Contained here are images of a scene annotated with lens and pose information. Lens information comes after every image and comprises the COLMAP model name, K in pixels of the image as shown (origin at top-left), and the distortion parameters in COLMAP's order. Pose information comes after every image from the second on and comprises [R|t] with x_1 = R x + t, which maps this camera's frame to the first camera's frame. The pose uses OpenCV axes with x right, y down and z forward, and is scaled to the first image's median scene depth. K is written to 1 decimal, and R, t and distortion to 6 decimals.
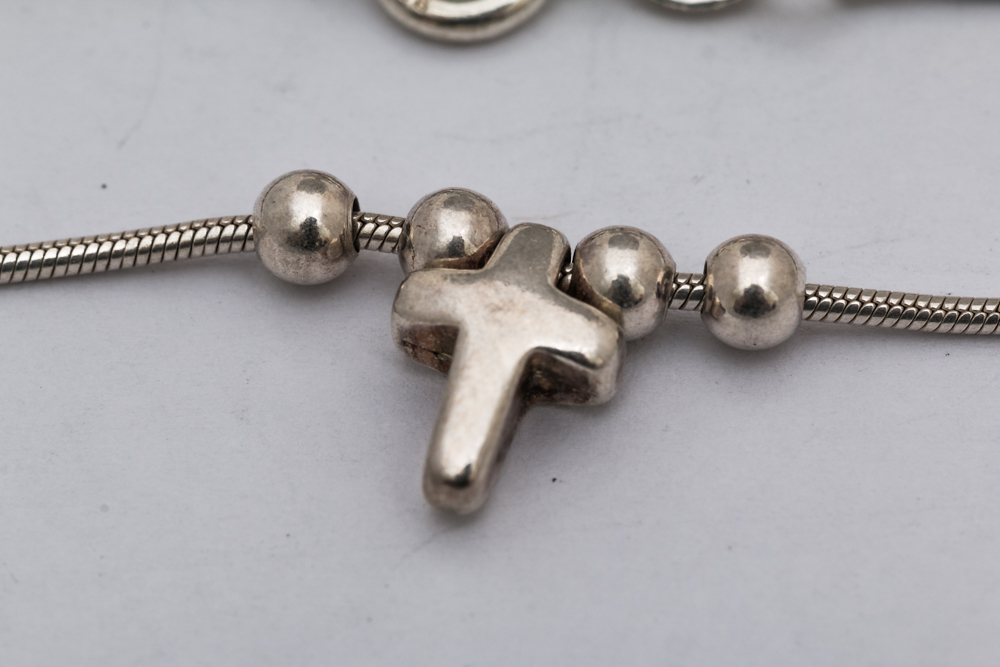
lens RADIAL K [[6161.4, 0, 499.6], [0, 6161.4, 334.2], [0, 0, 1]] dist [0.098292, 0.000000]
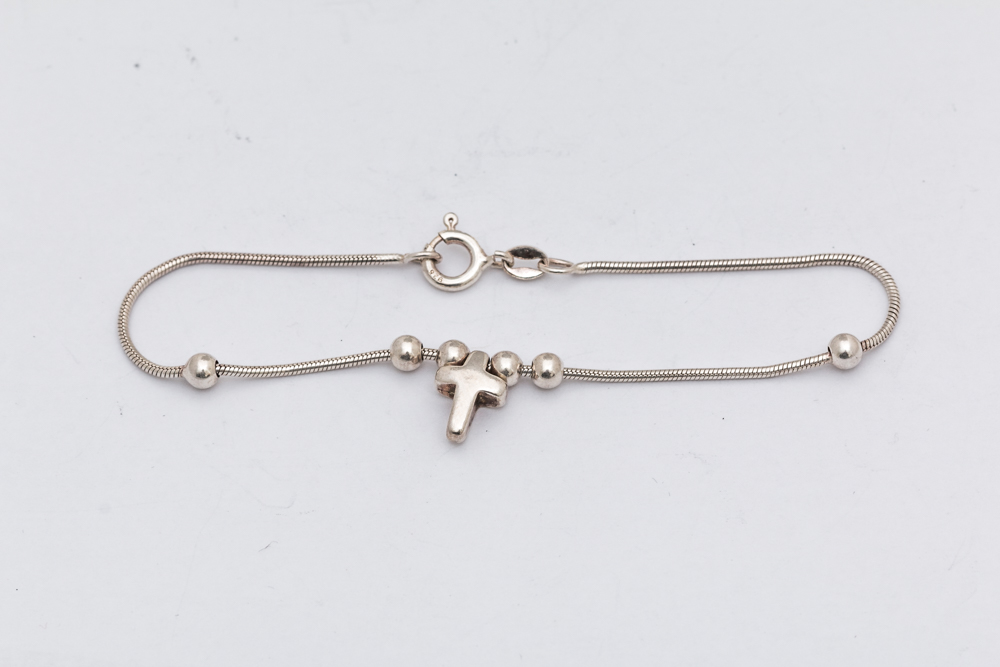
lens RADIAL K [[6161.4, 0, 499.2], [0, 6161.4, 333.7], [0, 0, 1]] dist [0.098292, 0.000000]
pose [[0.998639, -0.022787, 0.046907, -0.132698], [0.020340, 0.998440, 0.051997, -0.191751], [-0.048018, -0.050972, 0.997545, -2.175844]]
